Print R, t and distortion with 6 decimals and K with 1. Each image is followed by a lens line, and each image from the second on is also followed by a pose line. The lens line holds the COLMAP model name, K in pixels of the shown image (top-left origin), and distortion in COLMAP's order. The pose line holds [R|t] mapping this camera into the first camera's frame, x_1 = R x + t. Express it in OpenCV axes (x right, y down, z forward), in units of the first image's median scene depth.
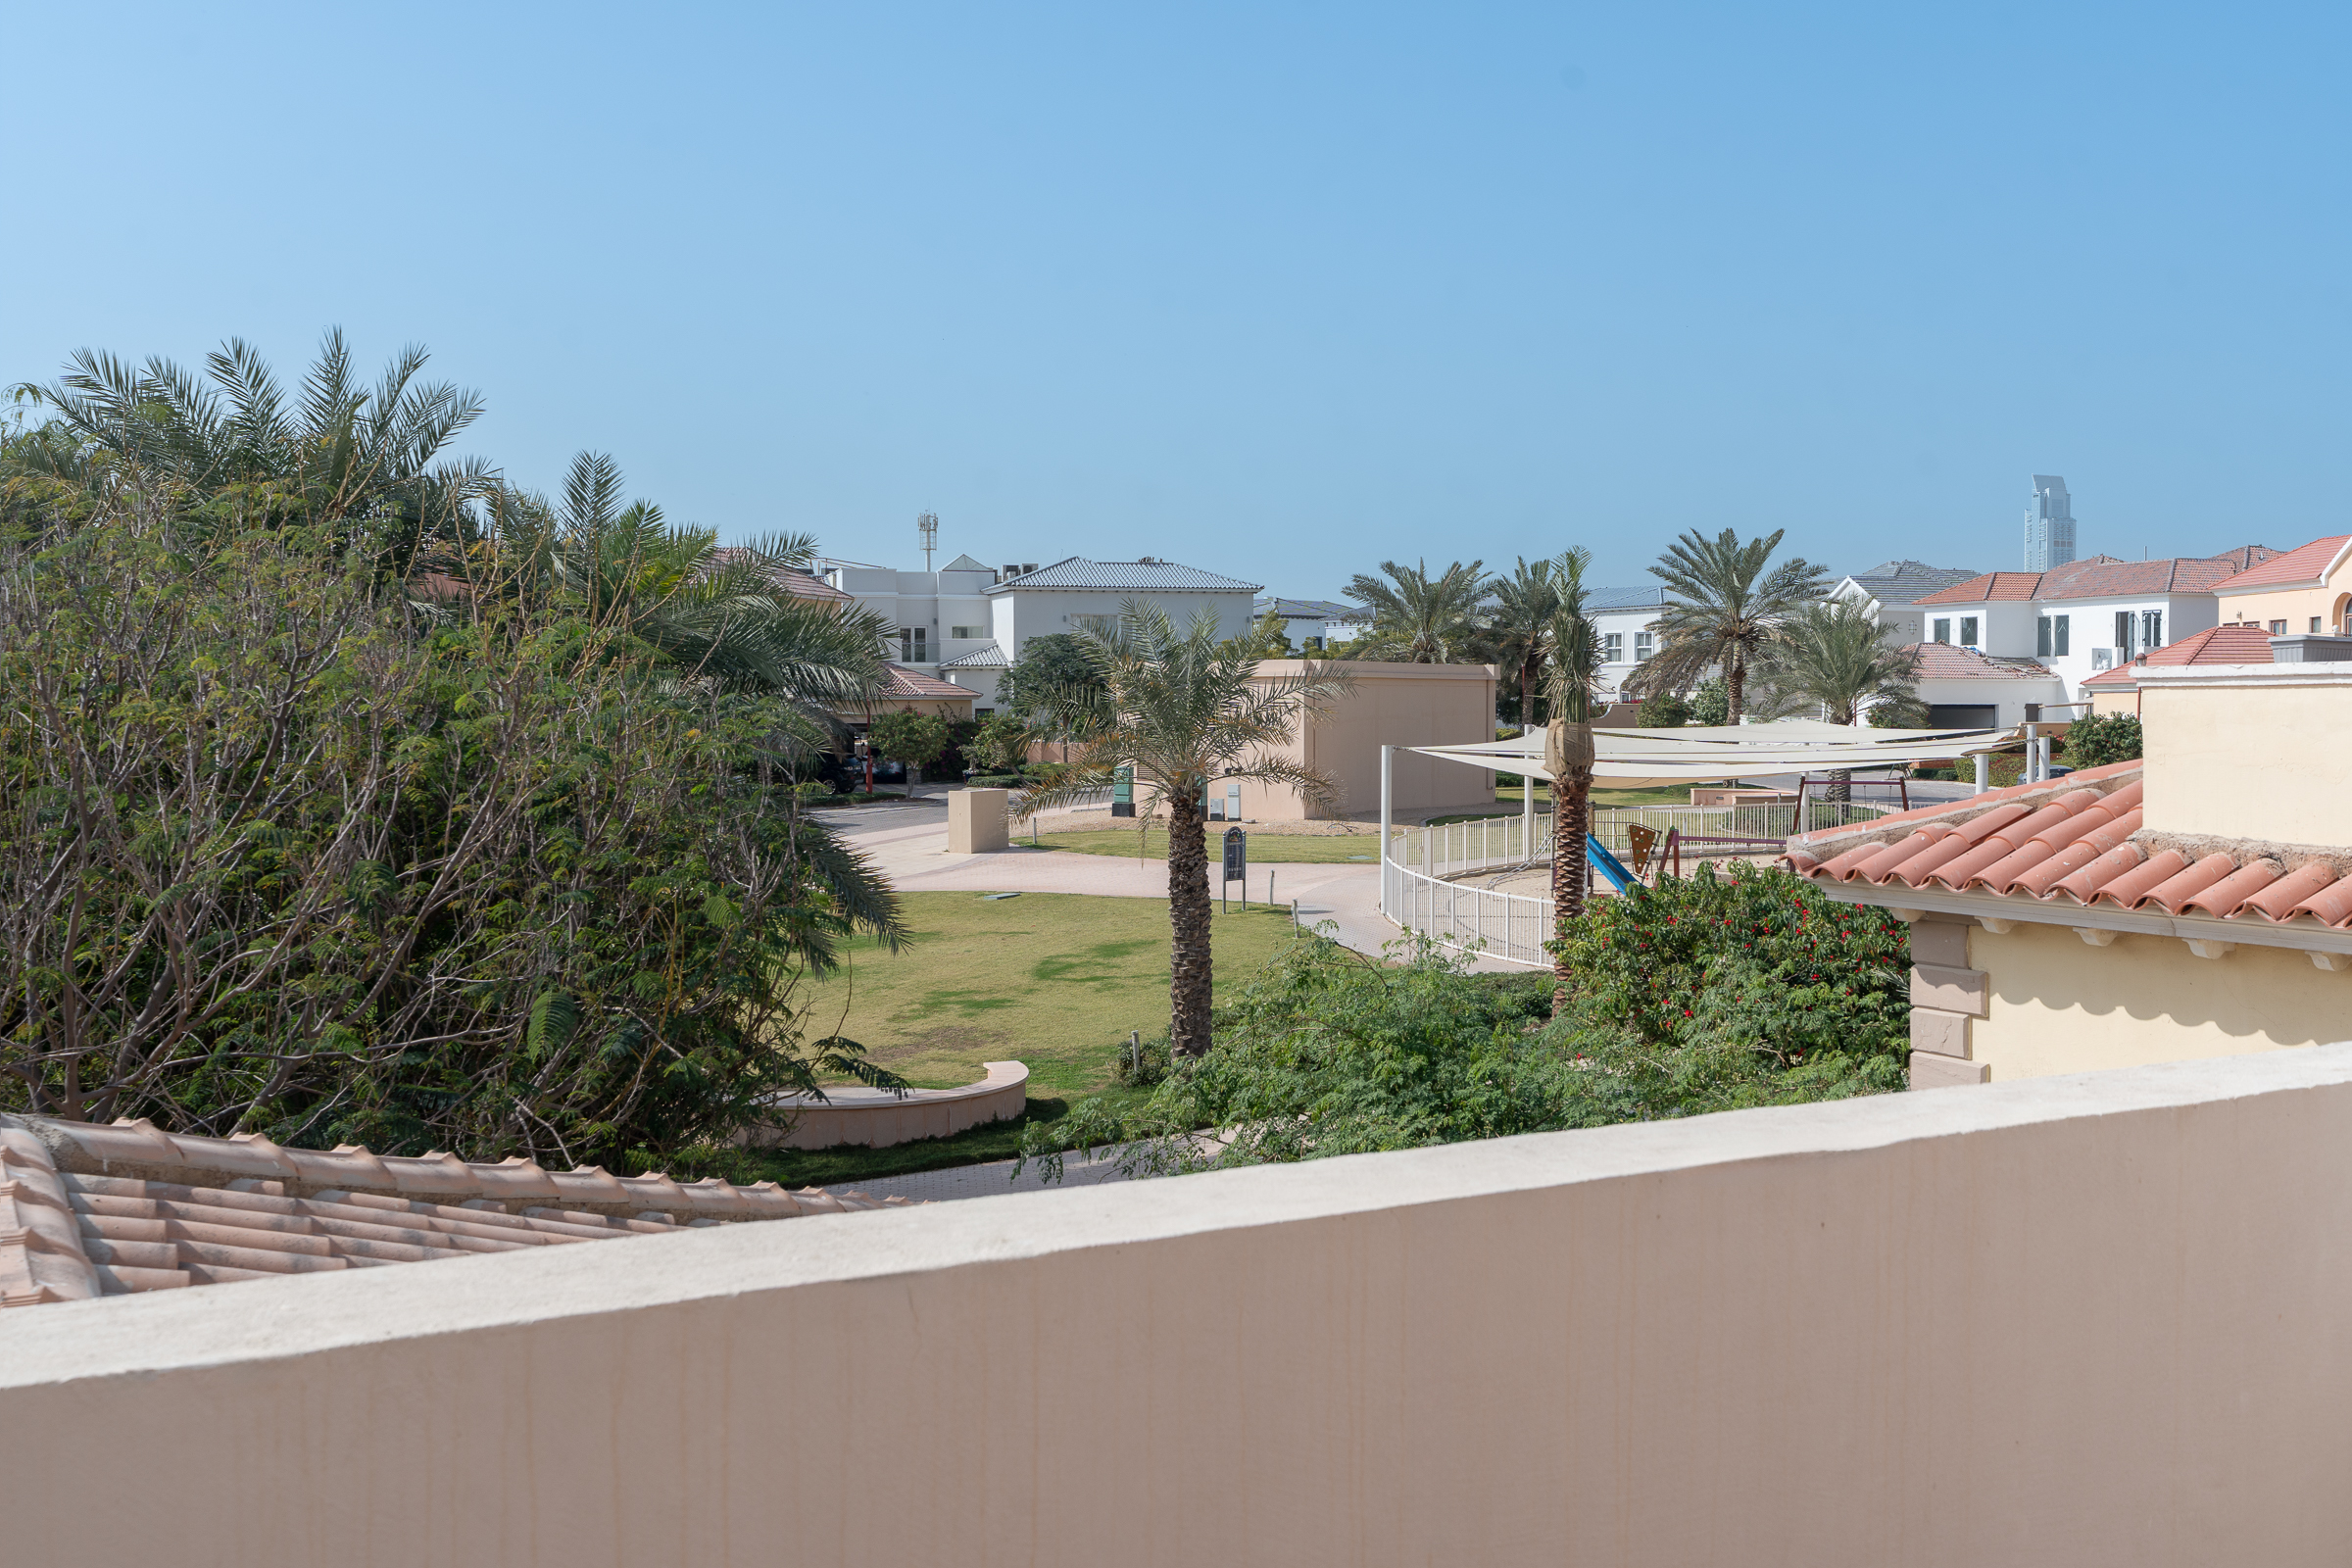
lens RADIAL K [[2355.2, 0, 1176.0], [0, 2355.2, 784.0], [0, 0, 1]] dist [0.011426, -0.000138]
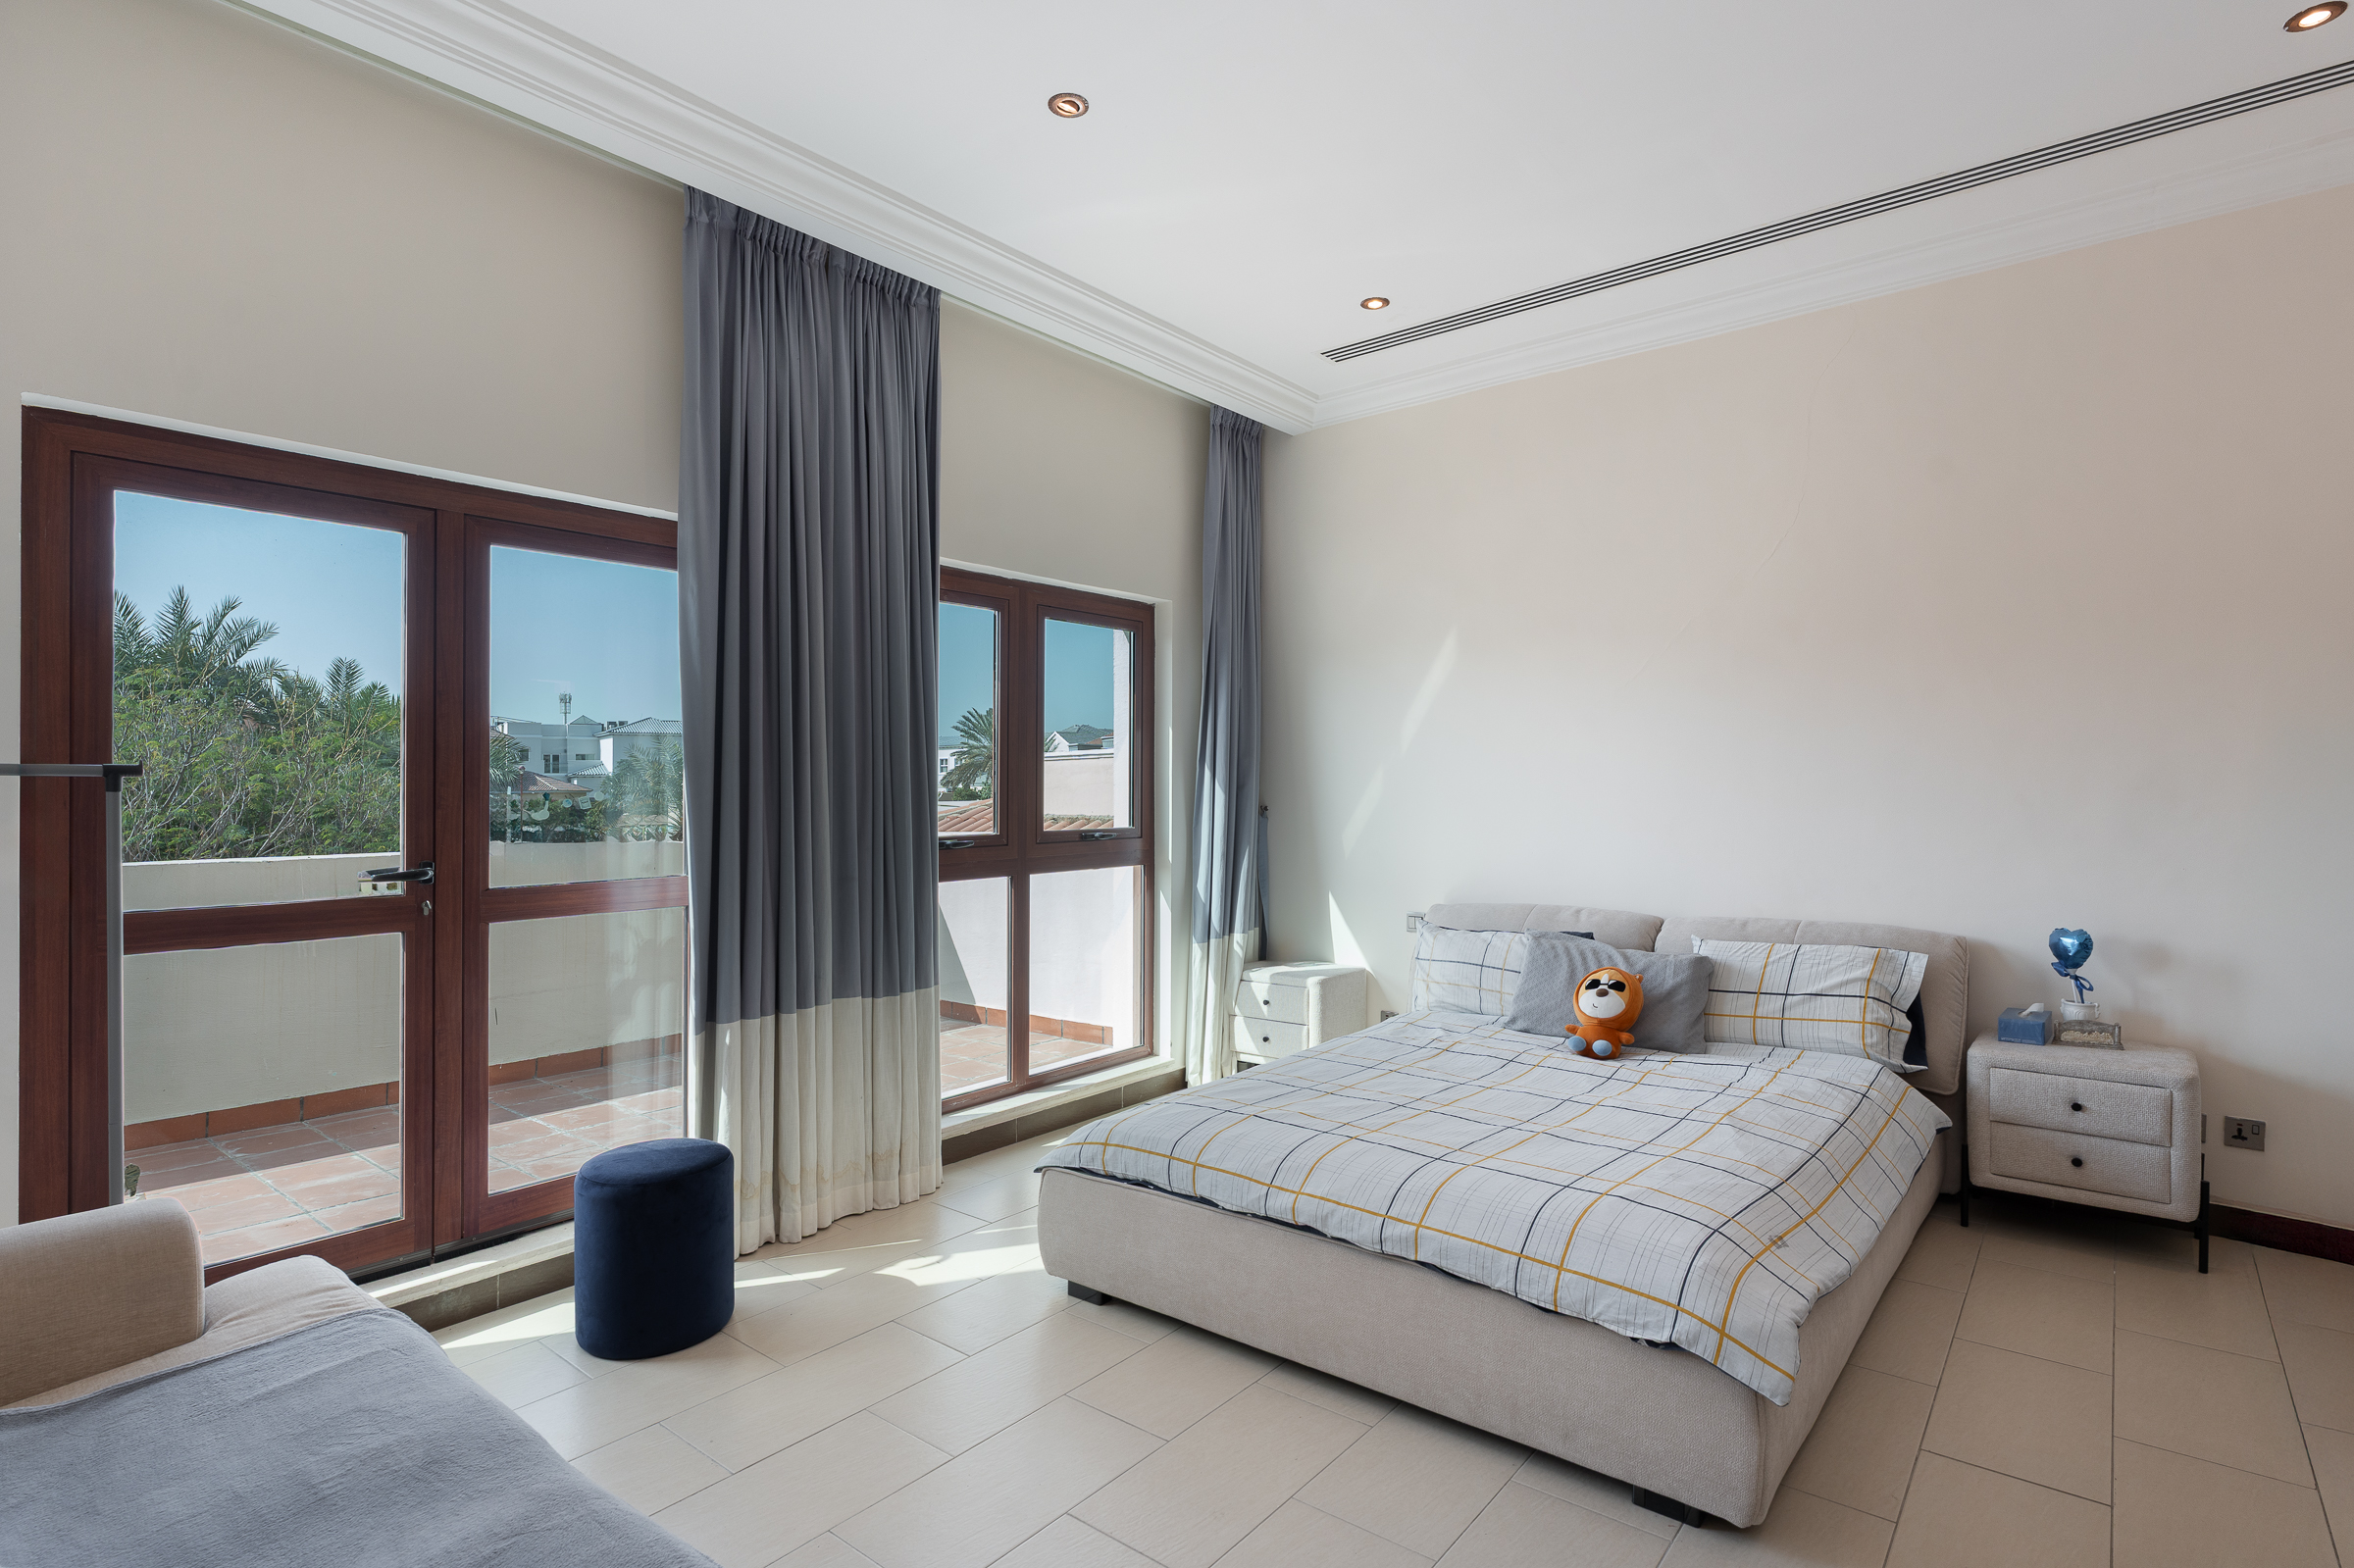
lens RADIAL K [[1154.3, 0, 1177.0], [0, 1154.3, 784.0], [0, 0, 1]] dist [0.000461, -0.000107]
pose [[0.927681, -0.008724, 0.373272, 0.028867], [0.024443, 0.999001, -0.037399, 0.014501], [-0.372573, 0.043819, 0.926968, -0.118337]]
